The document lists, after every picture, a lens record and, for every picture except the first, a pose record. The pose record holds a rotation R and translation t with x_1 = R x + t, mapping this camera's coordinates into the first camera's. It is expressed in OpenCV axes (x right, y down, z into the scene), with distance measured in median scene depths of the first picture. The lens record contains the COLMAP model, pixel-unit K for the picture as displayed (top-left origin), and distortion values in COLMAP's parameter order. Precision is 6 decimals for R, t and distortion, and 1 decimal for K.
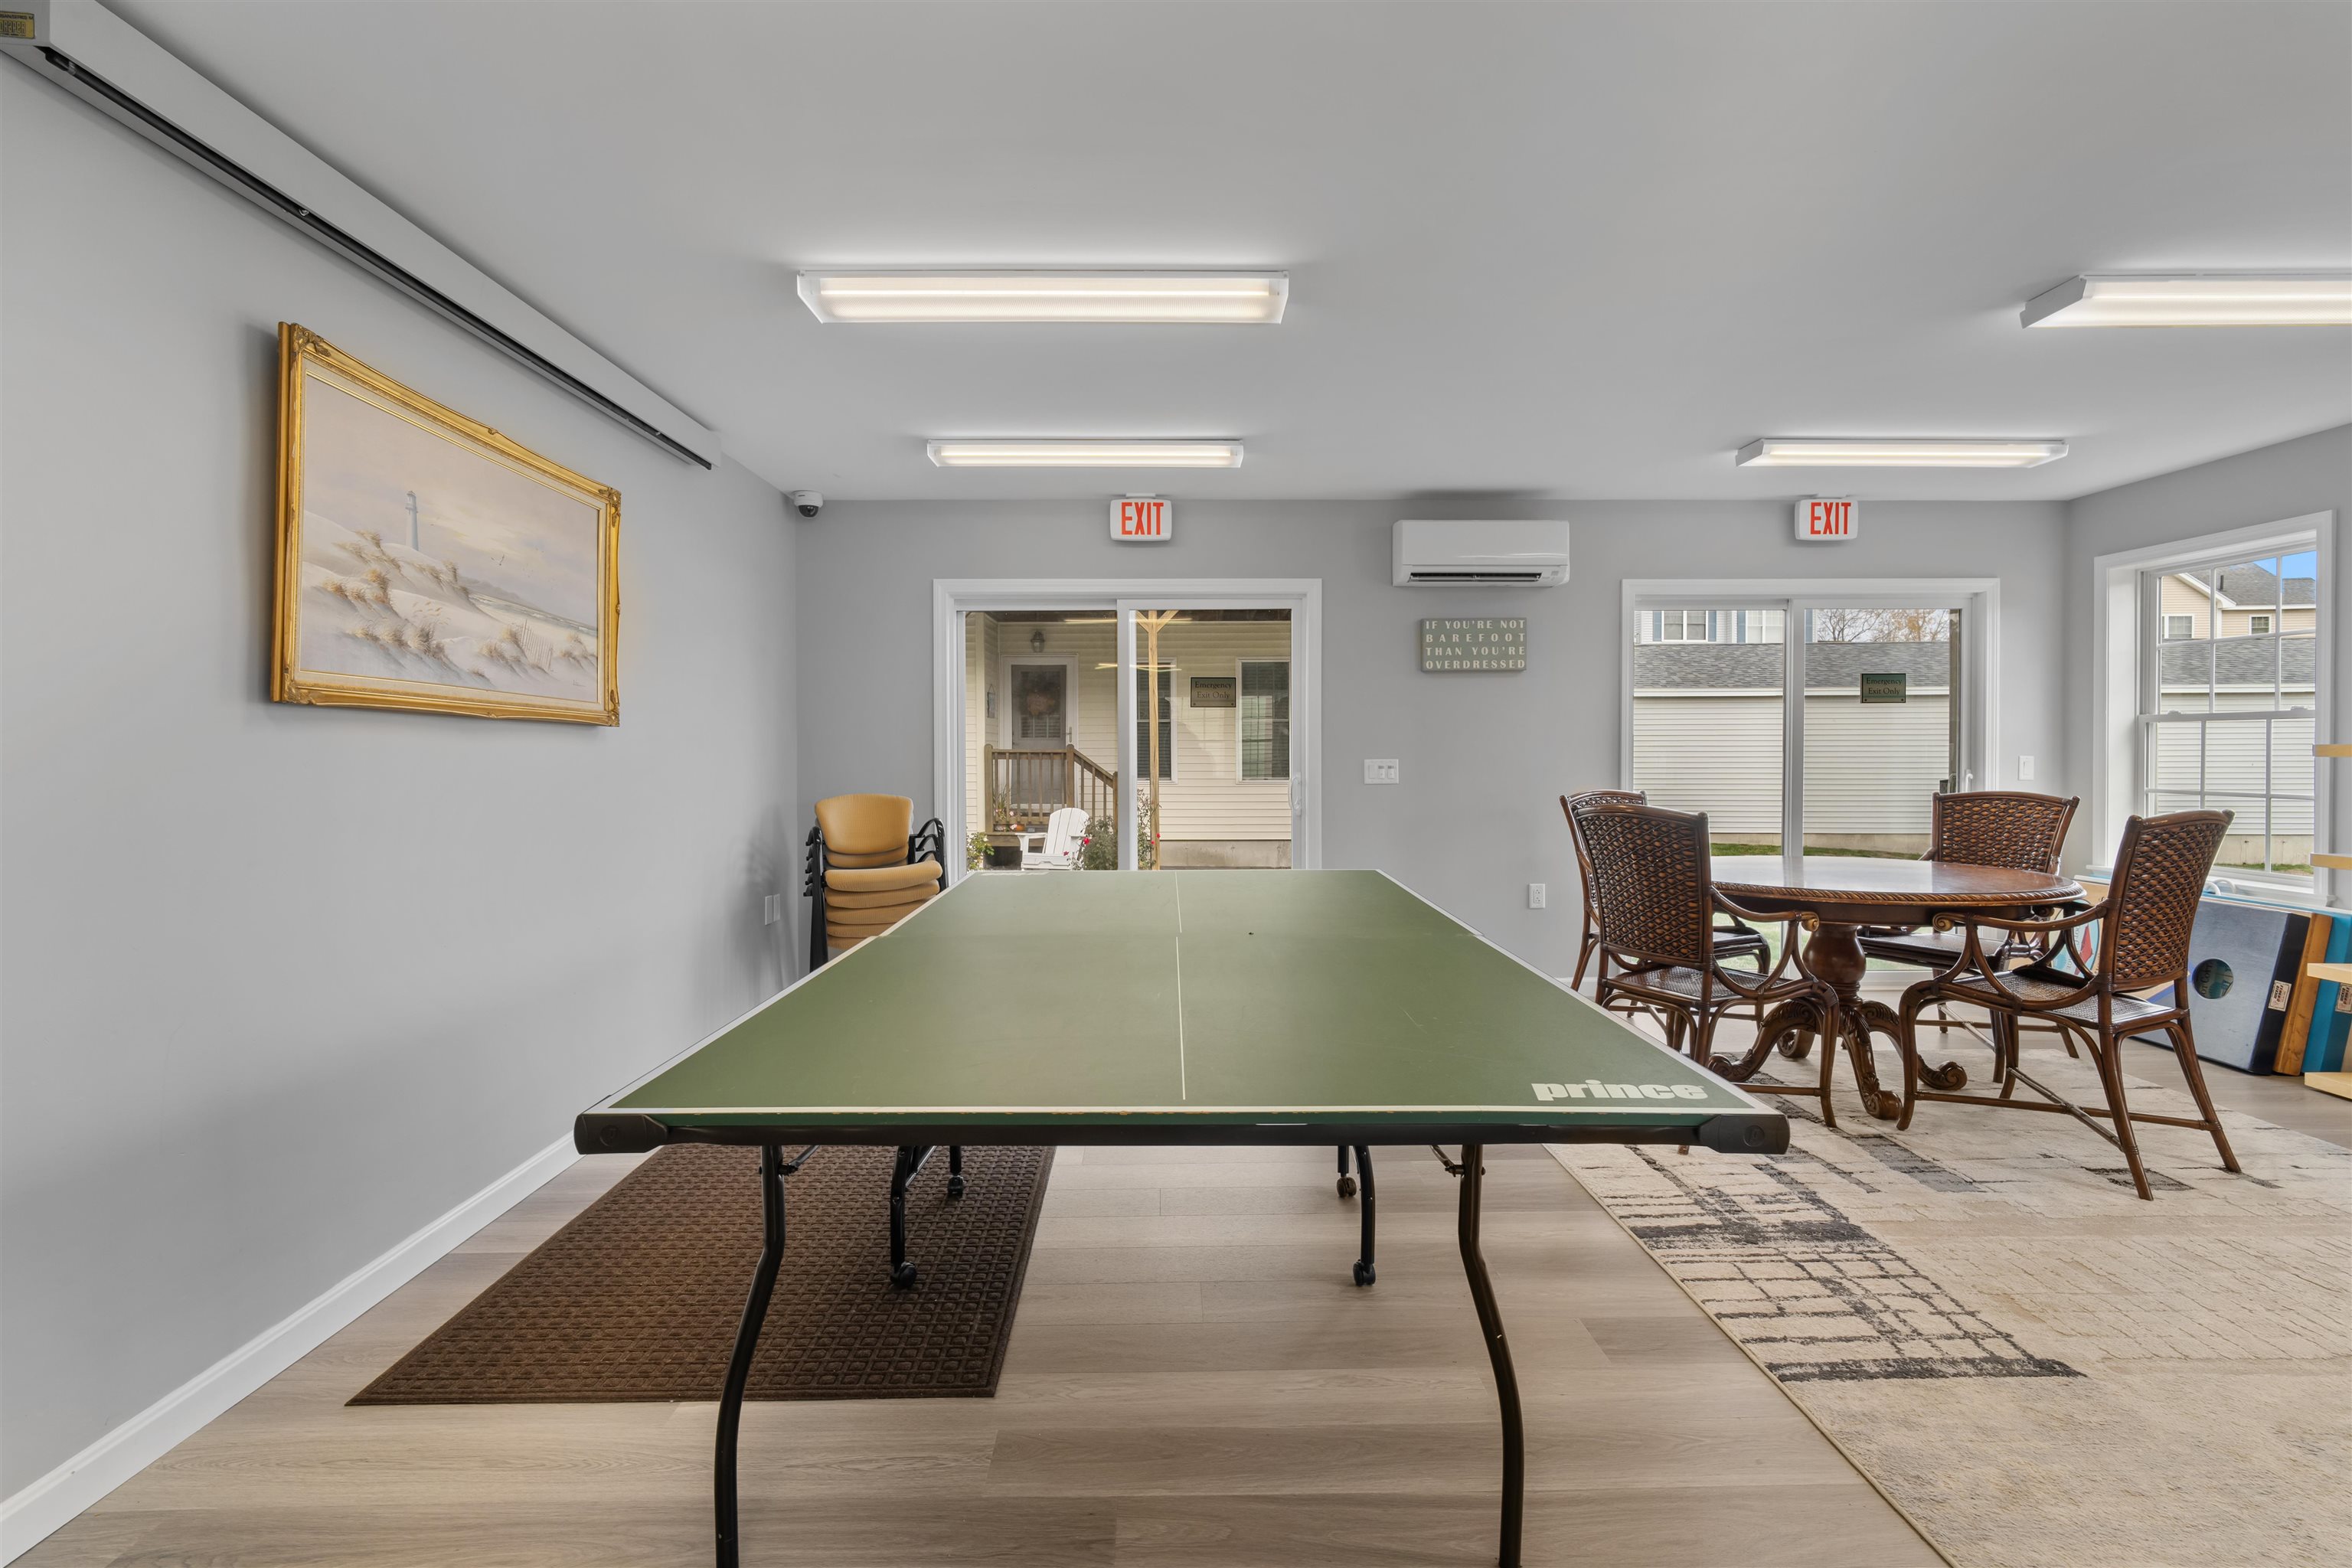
lens RADIAL K [[1119.6, 0, 1171.6], [0, 1119.6, 759.9], [0, 0, 1]] dist [-0.018194, 0.008290]
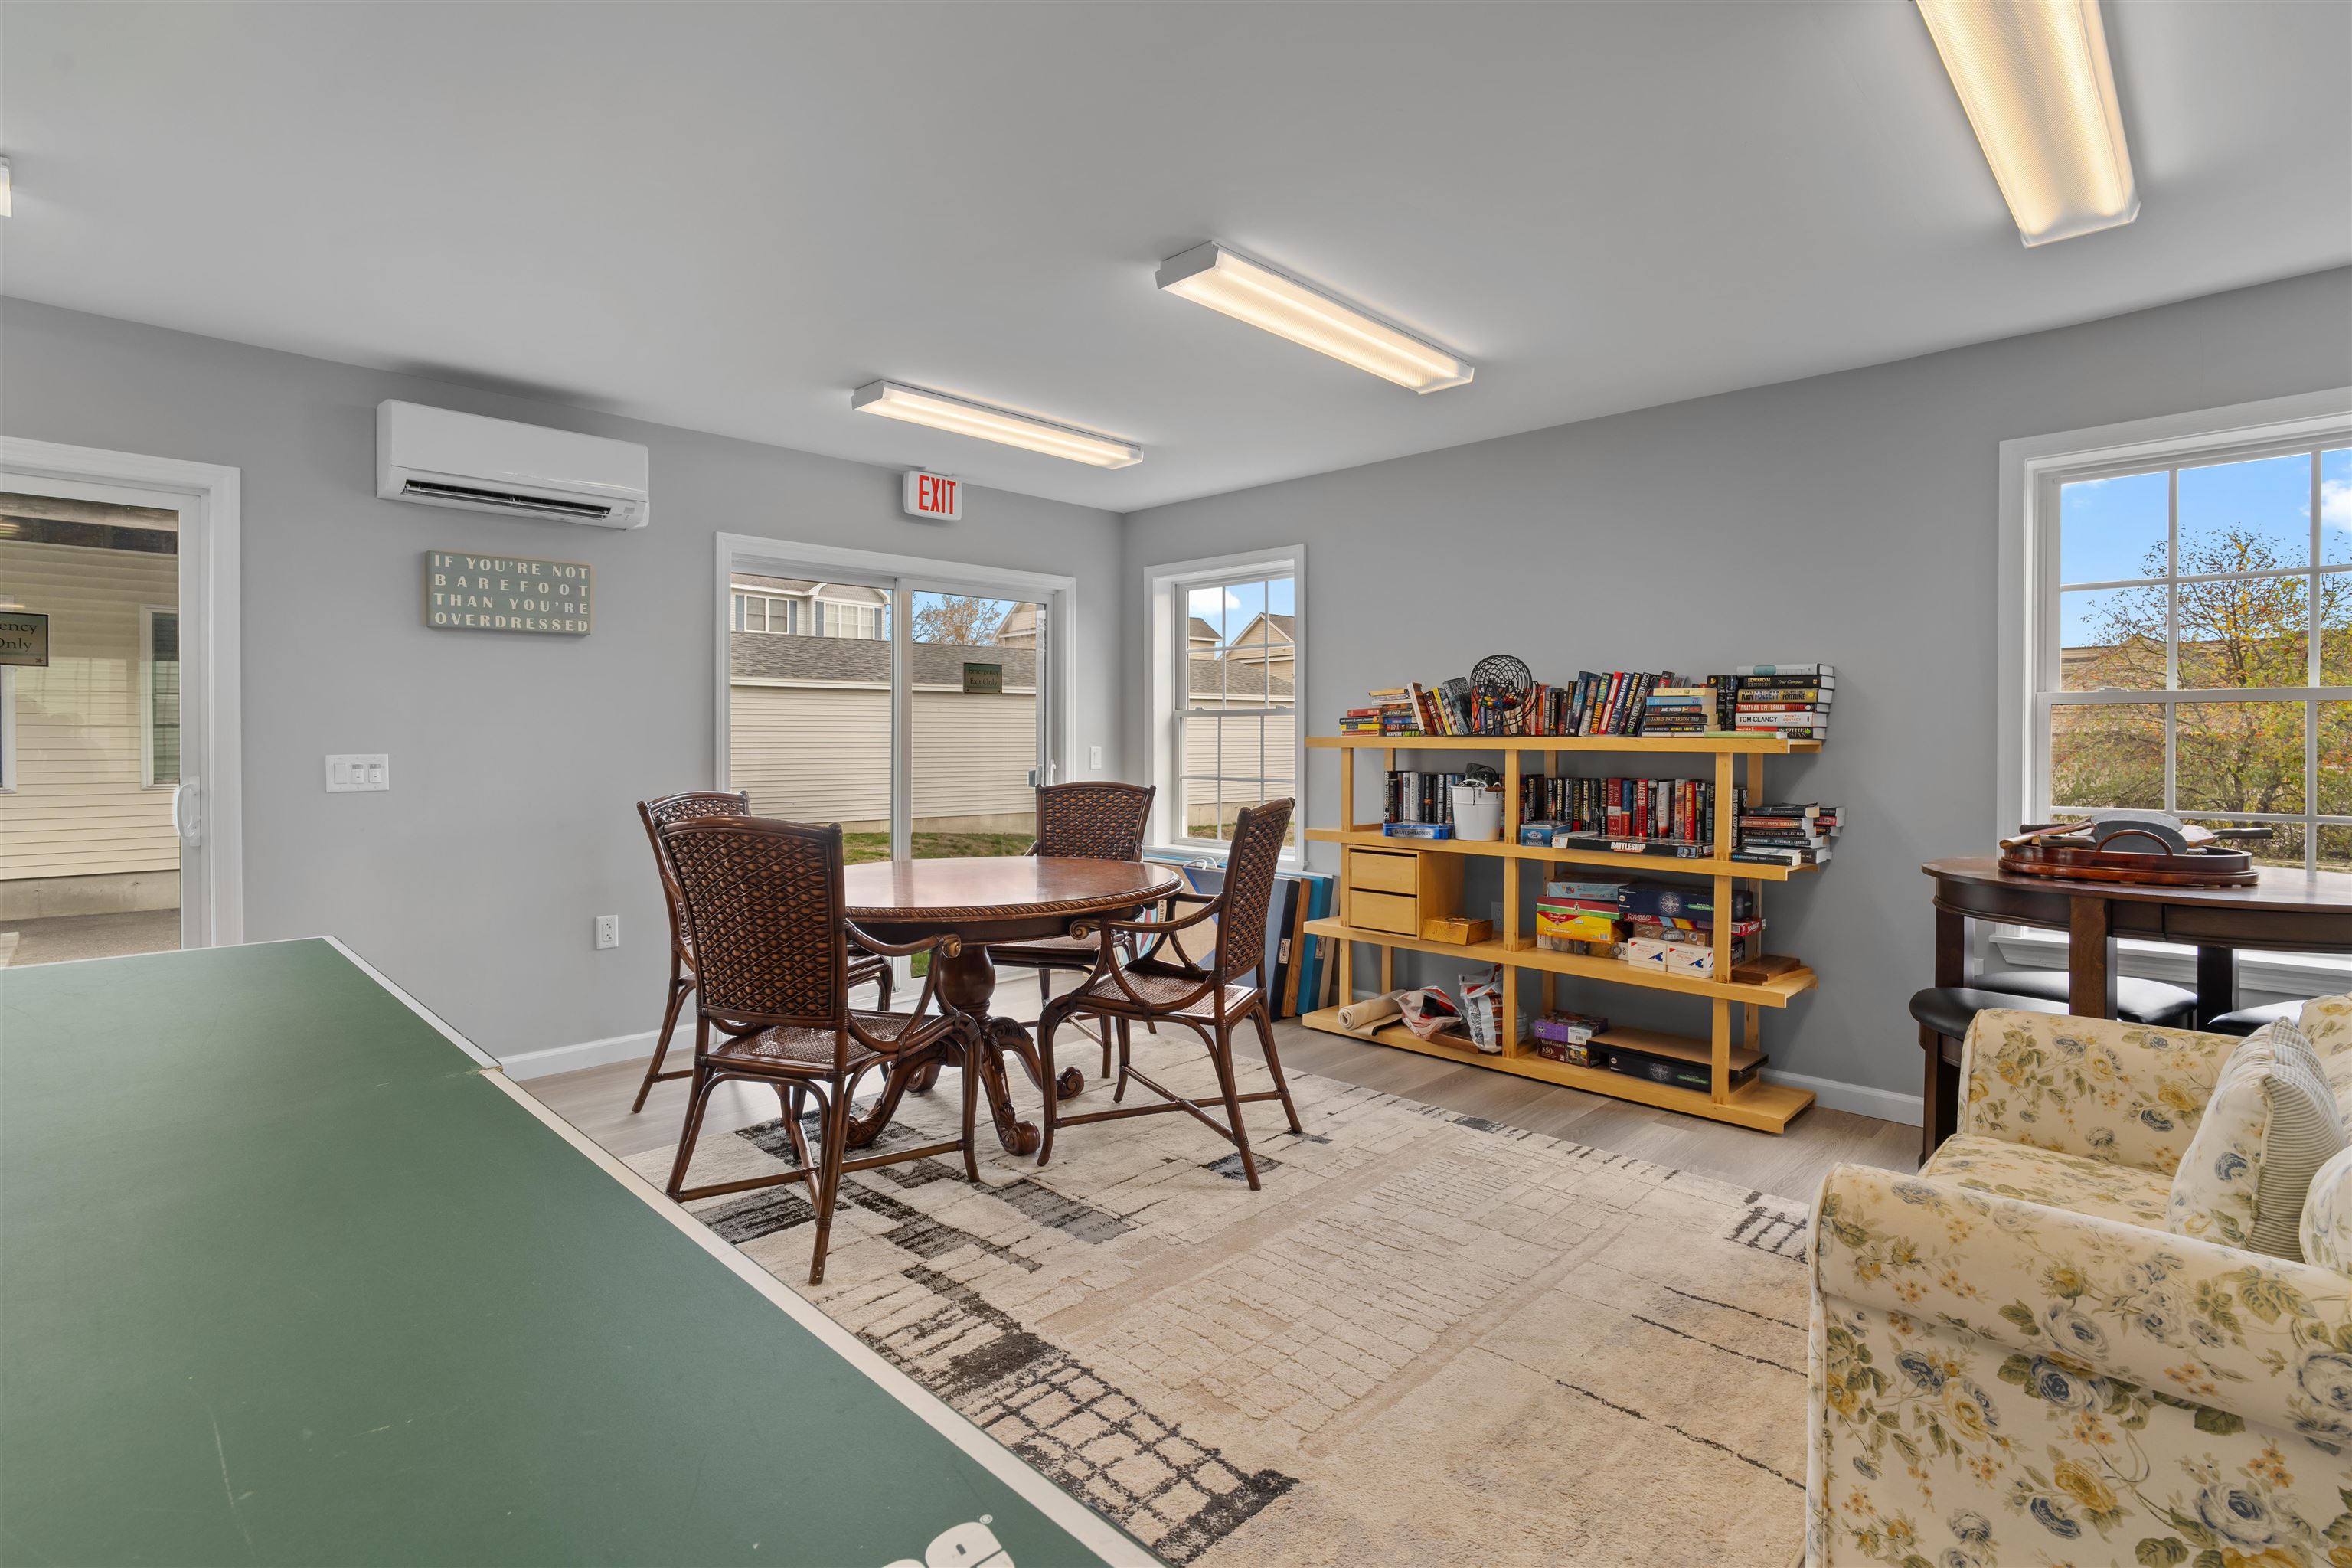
lens RADIAL K [[1119.6, 0, 1179.9], [0, 1119.6, 754.3], [0, 0, 1]] dist [-0.018194, 0.008290]
pose [[0.706218, -0.007151, 0.707959, 0.075807], [0.004400, 0.999974, 0.005711, -0.002518], [-0.707981, -0.000918, 0.706231, 0.216432]]
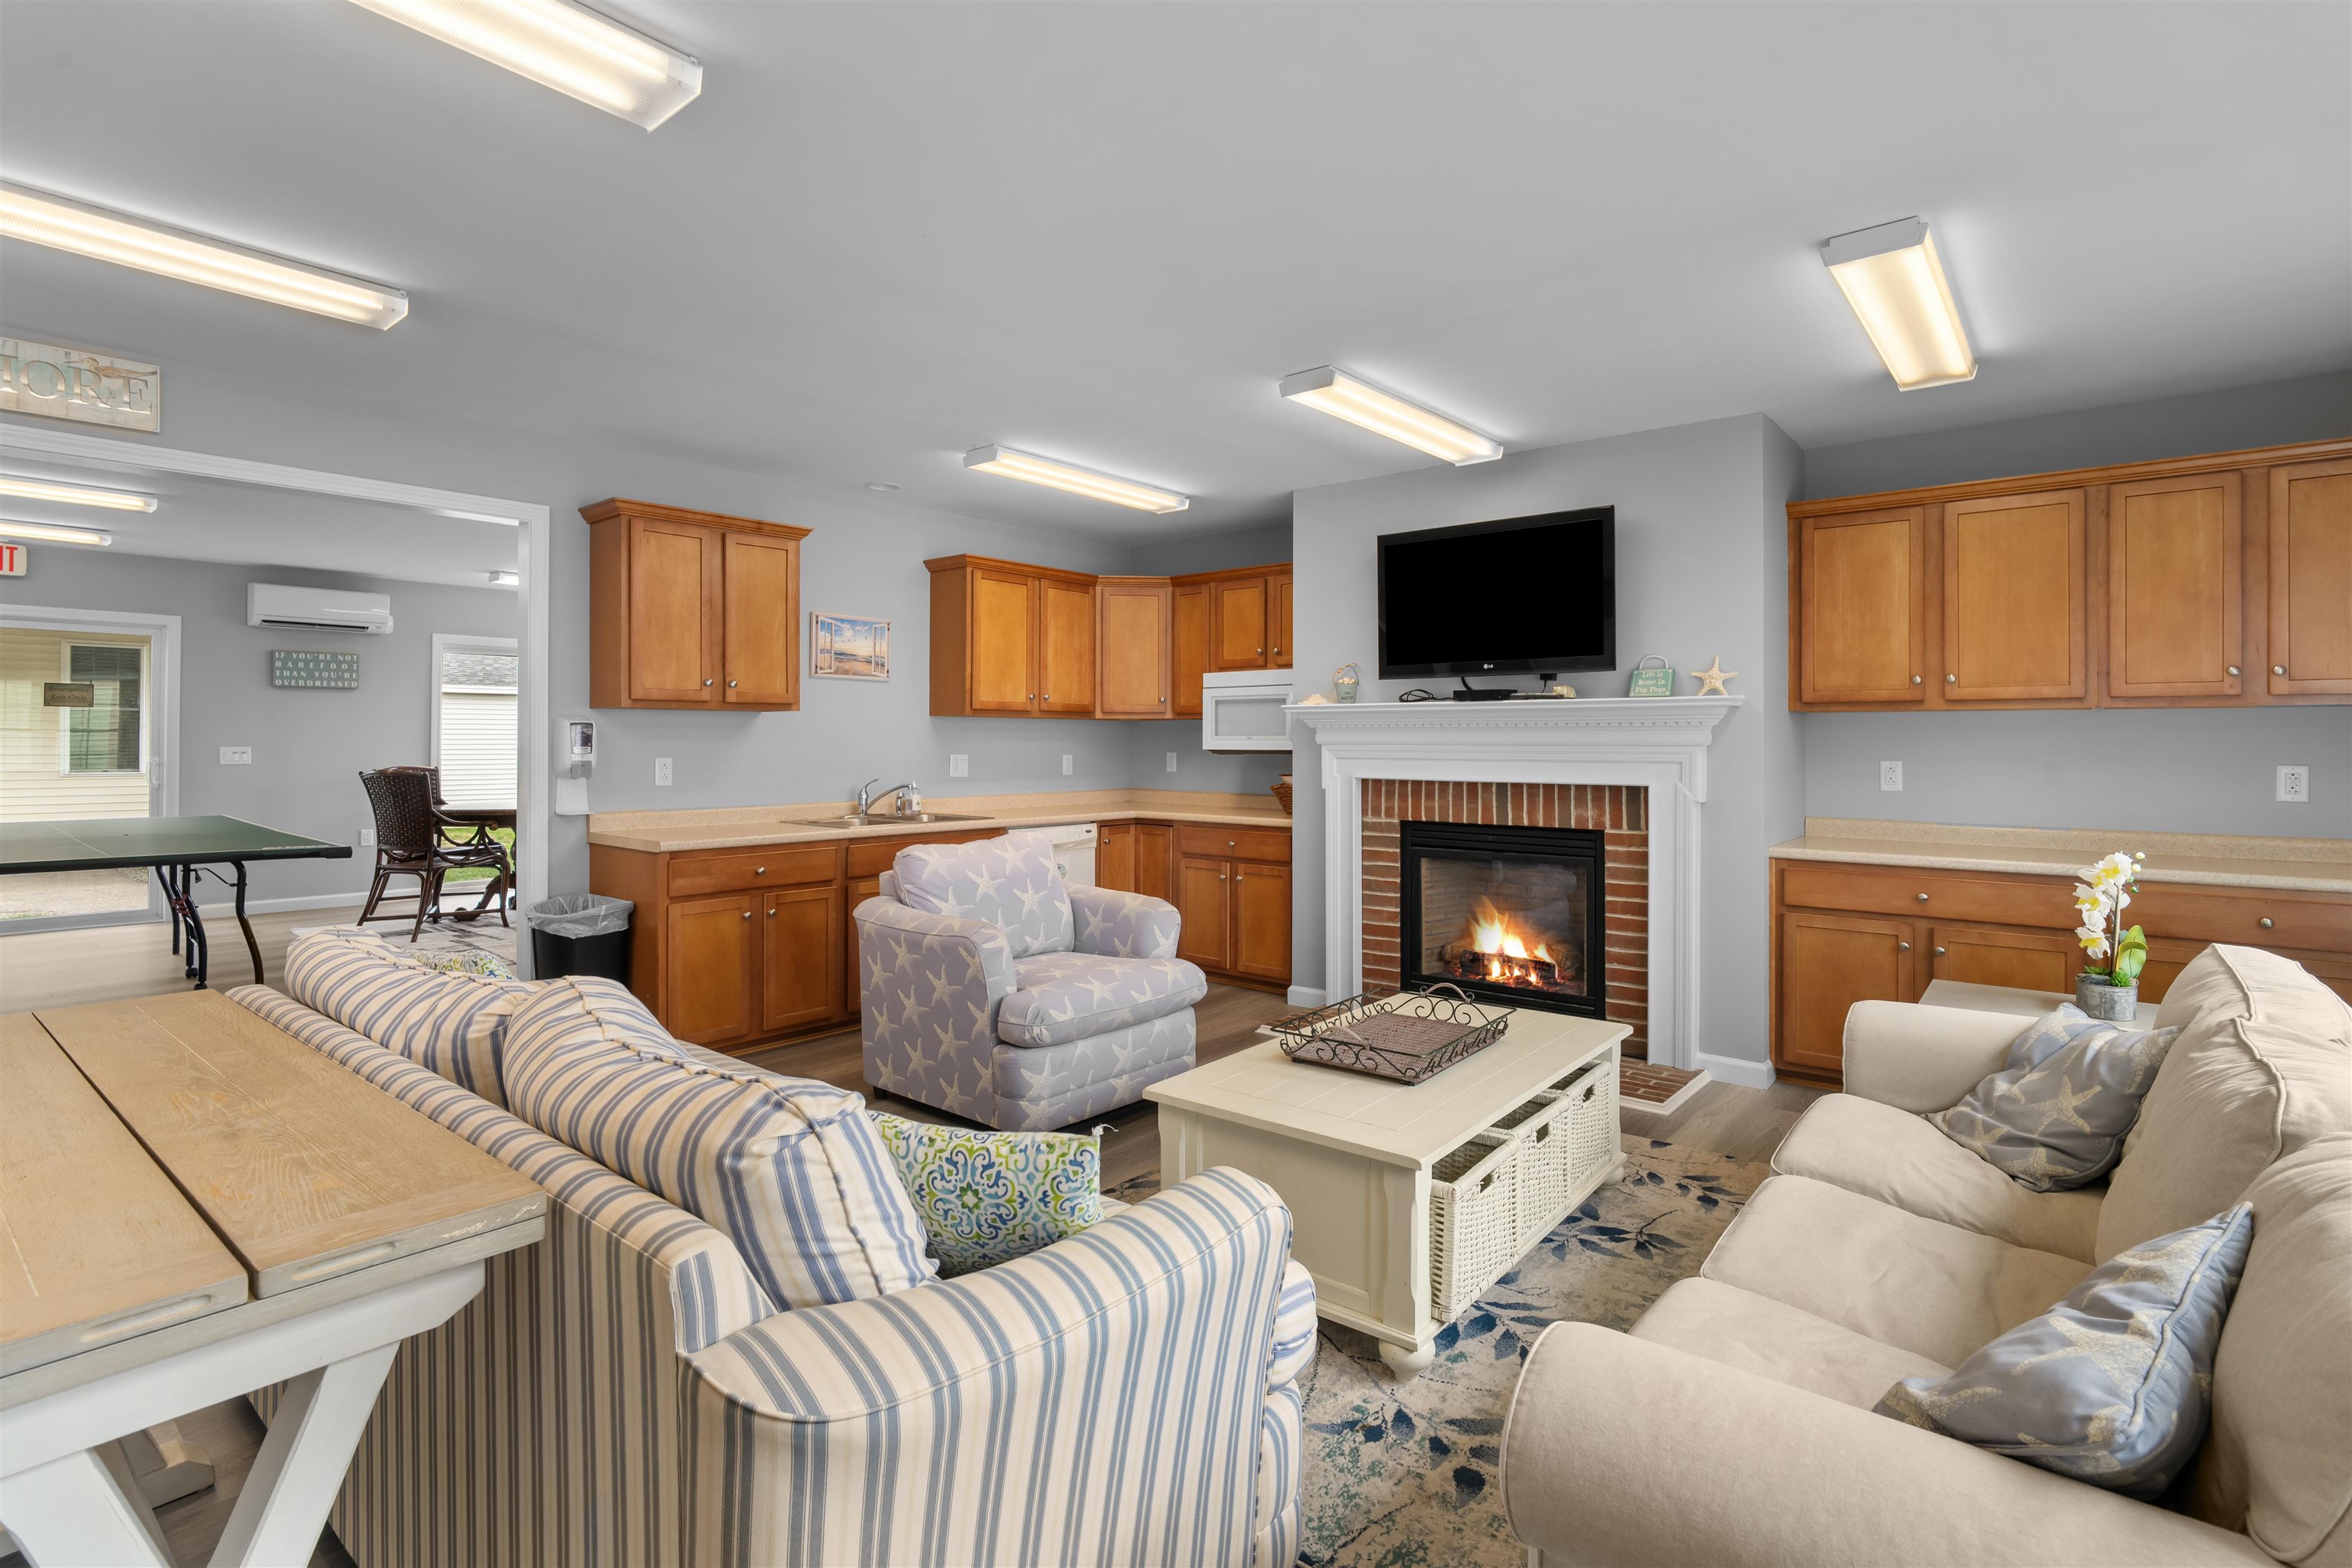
lens RADIAL K [[1119.6, 0, 1181.5], [0, 1119.6, 740.2], [0, 0, 1]] dist [-0.018194, 0.008290]
pose [[0.650689, 0.006877, 0.759313, -0.118856], [0.001839, 0.999942, -0.010632, 0.009387], [-0.759342, 0.008314, 0.650638, -0.975792]]
